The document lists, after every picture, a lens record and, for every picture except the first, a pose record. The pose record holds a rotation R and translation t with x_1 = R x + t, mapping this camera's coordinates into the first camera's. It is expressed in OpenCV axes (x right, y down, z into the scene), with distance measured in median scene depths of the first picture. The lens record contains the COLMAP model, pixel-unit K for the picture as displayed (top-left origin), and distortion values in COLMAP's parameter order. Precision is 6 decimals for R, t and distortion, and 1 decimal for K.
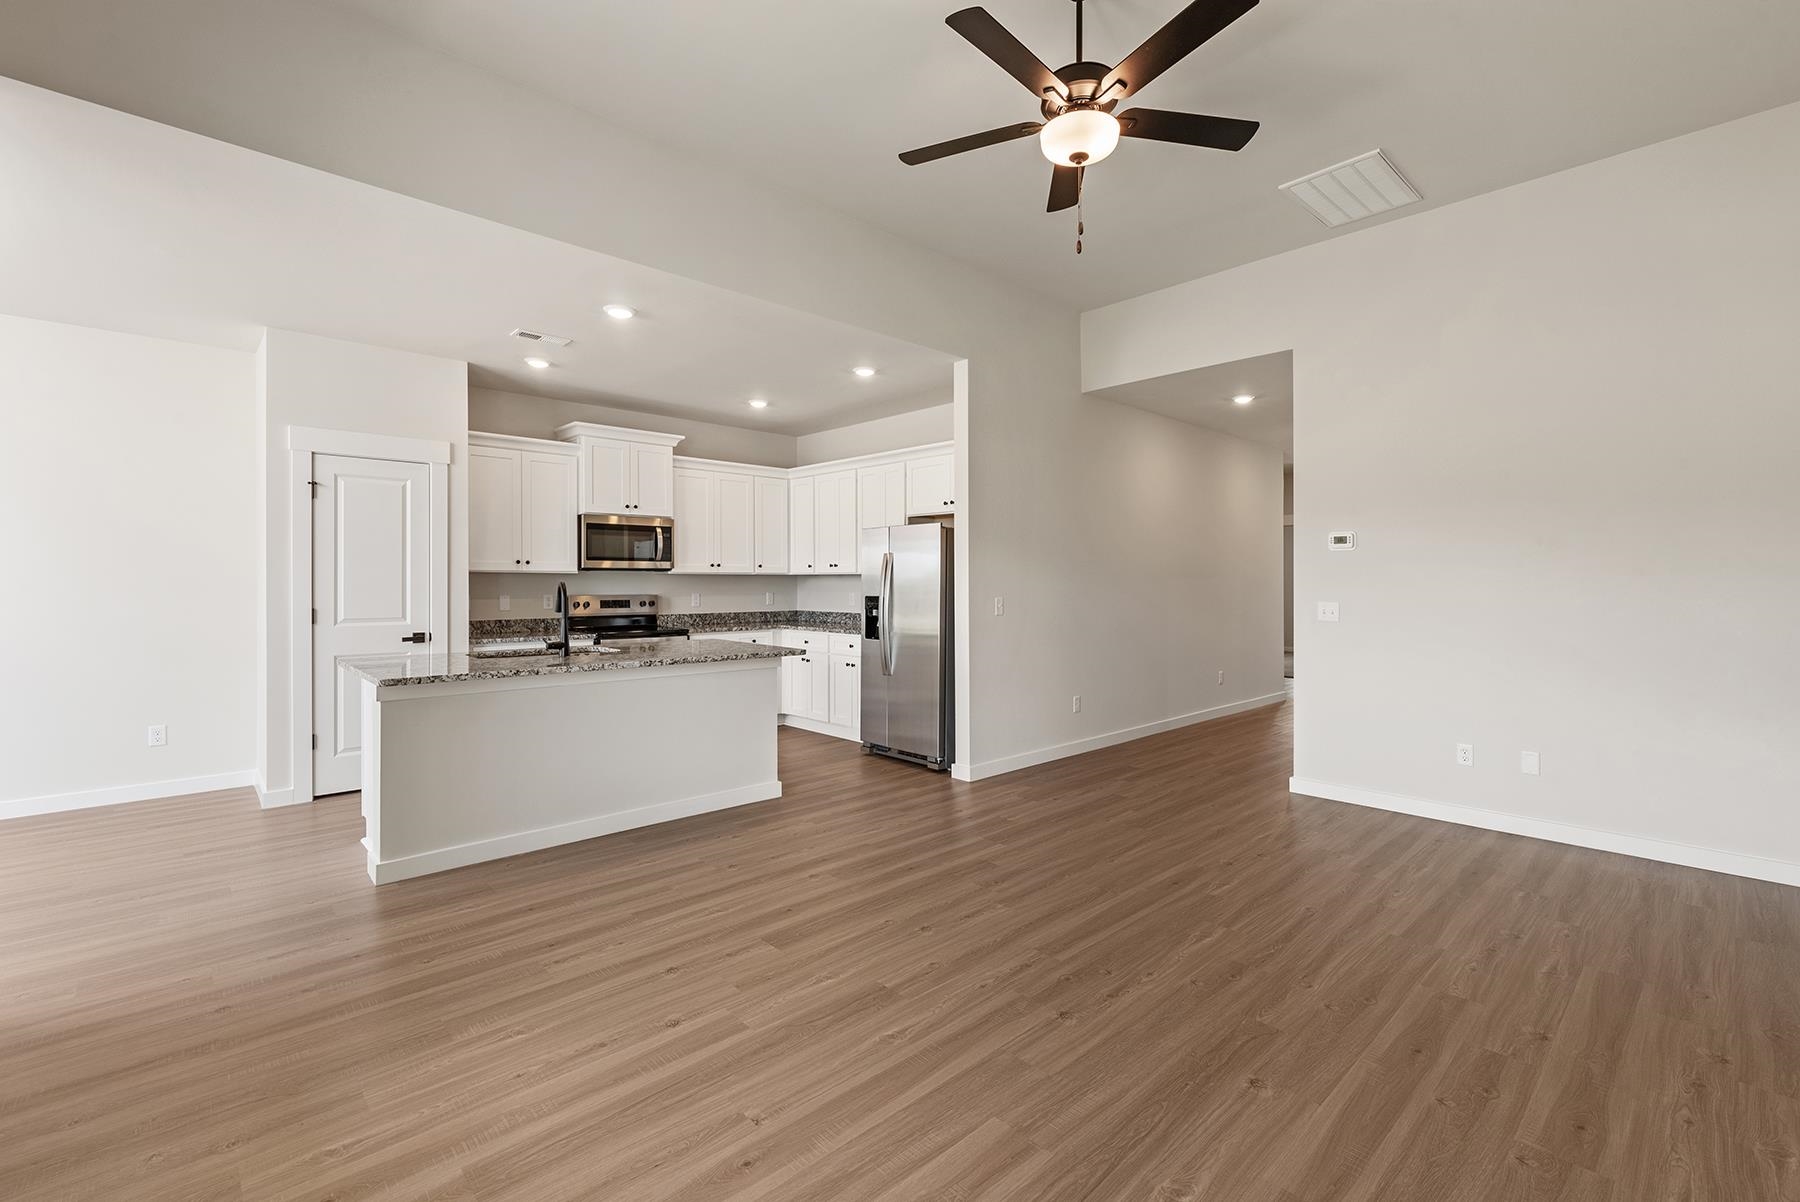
lens RADIAL K [[784.6, 0, 891.7], [0, 784.6, 575.8], [0, 0, 1]] dist [0.003147, -0.000774]
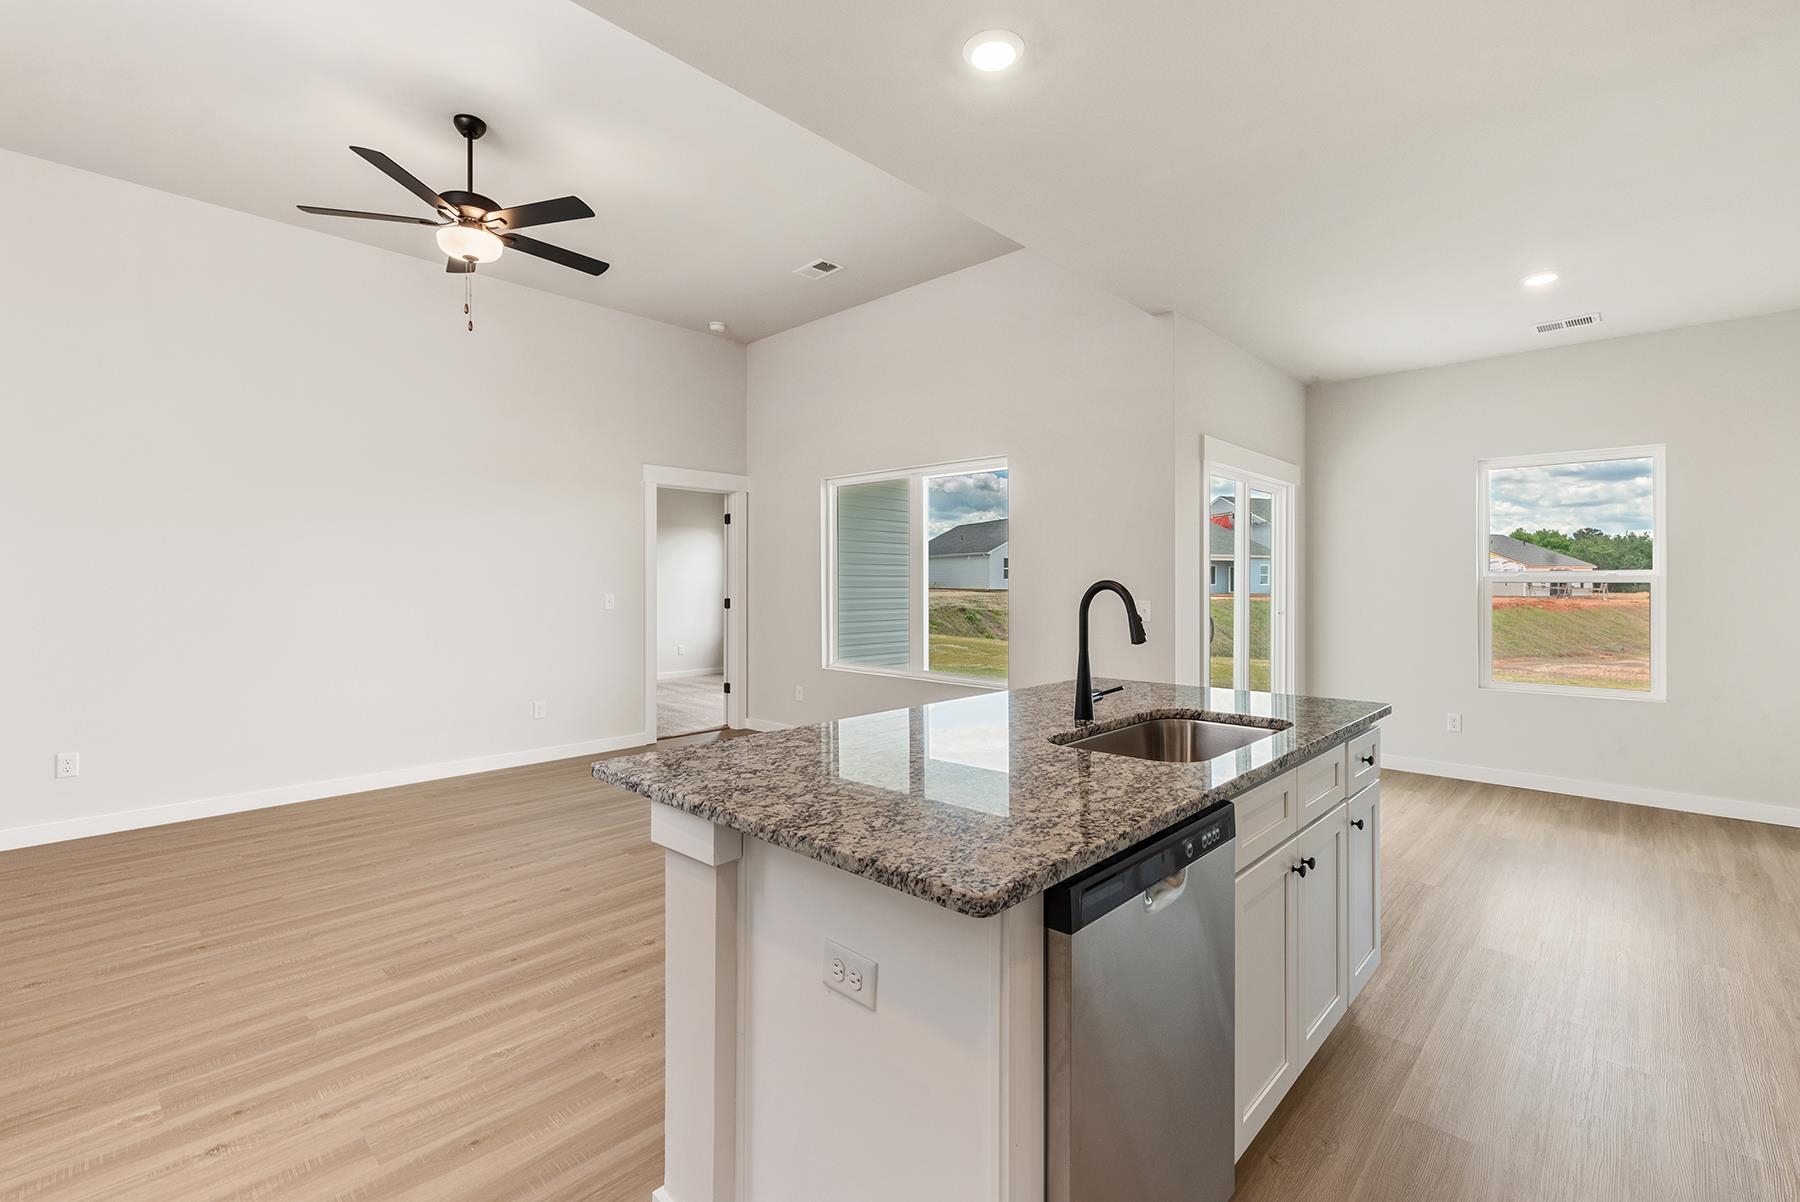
lens RADIAL K [[784.6, 0, 901.1], [0, 784.6, 583.2], [0, 0, 1]] dist [0.003147, -0.000774]
pose [[-0.997597, 0.000263, -0.069280, -0.201393], [0.000574, 0.999990, -0.004463, 0.008649], [0.069278, -0.004492, -0.997587, 1.210554]]
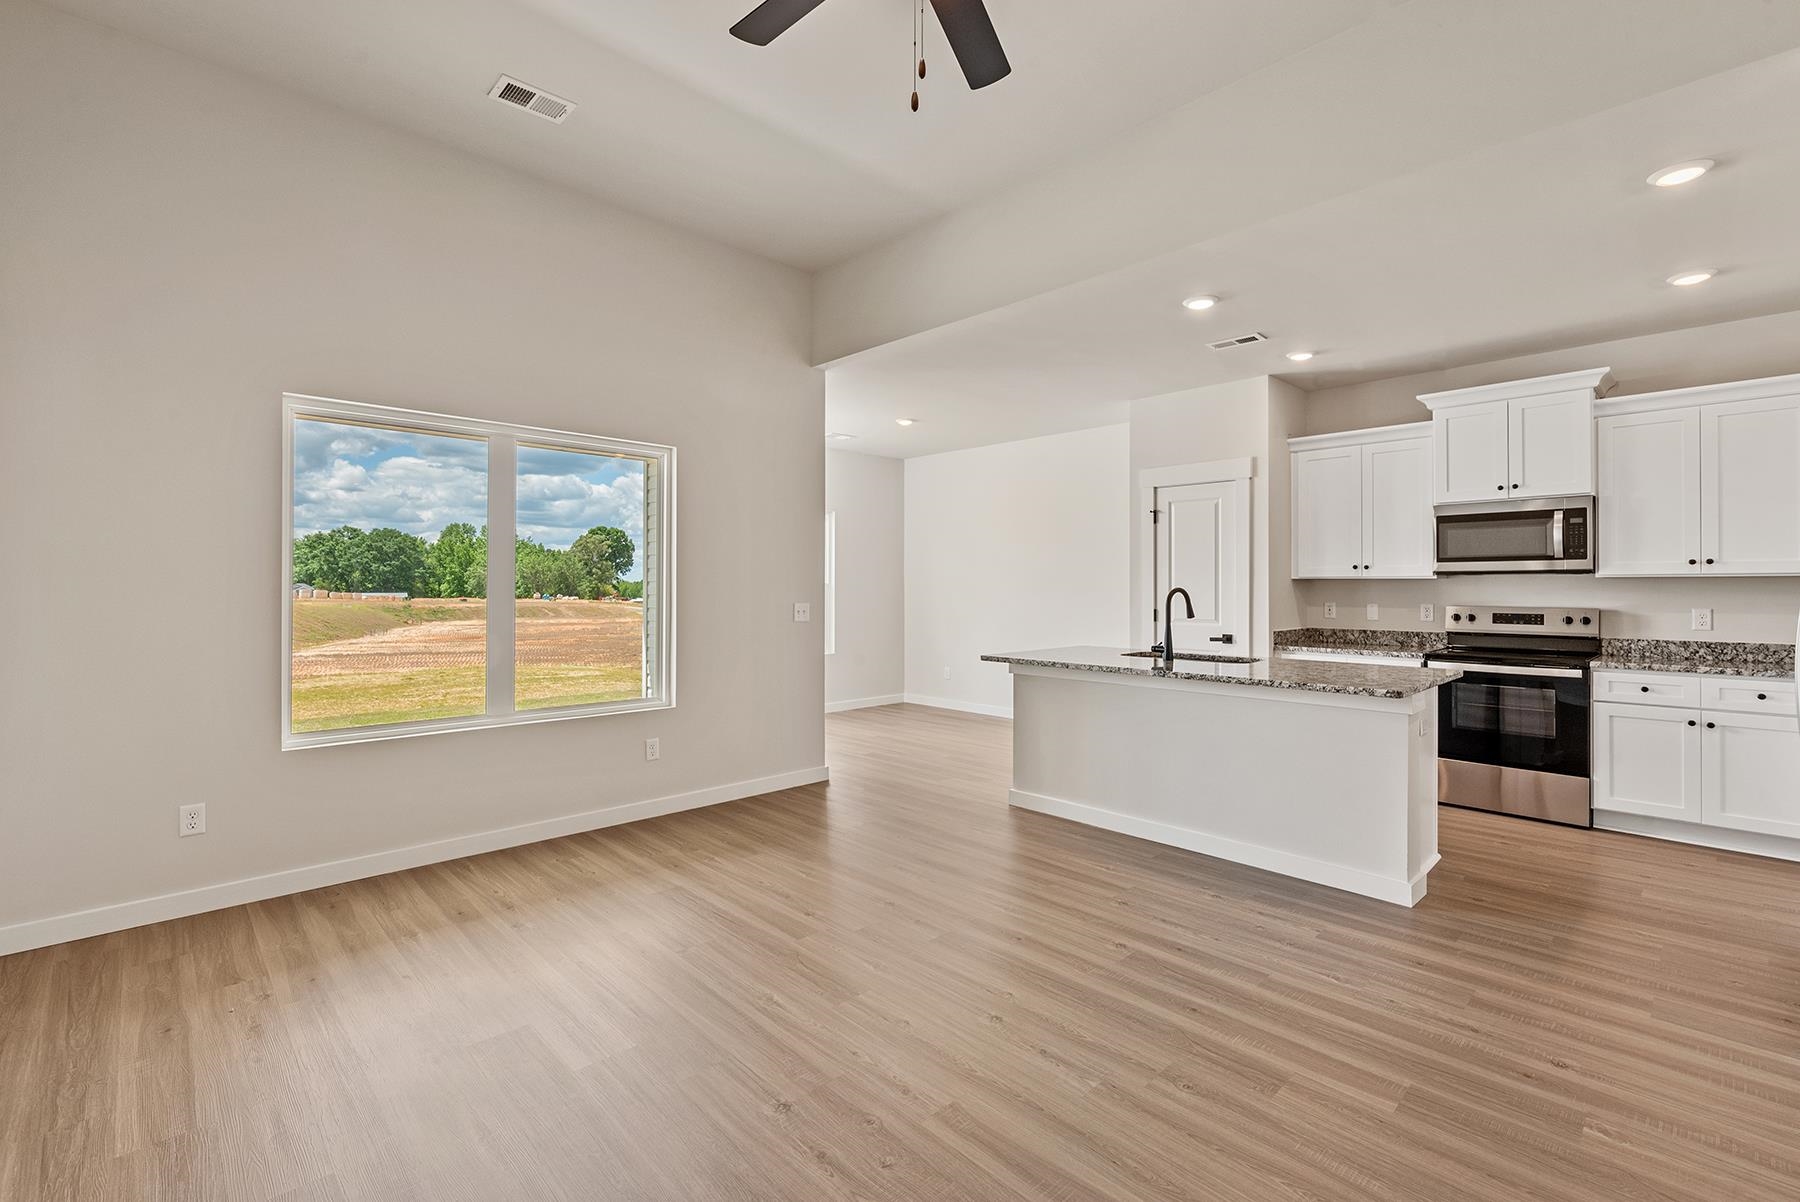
lens RADIAL K [[784.6, 0, 904.5], [0, 784.6, 584.1], [0, 0, 1]] dist [0.003147, -0.000774]
pose [[0.023464, -0.005867, -0.999707, 0.474509], [0.005963, 0.999966, -0.005728, 0.004828], [0.999707, -0.005826, 0.023498, 0.498528]]
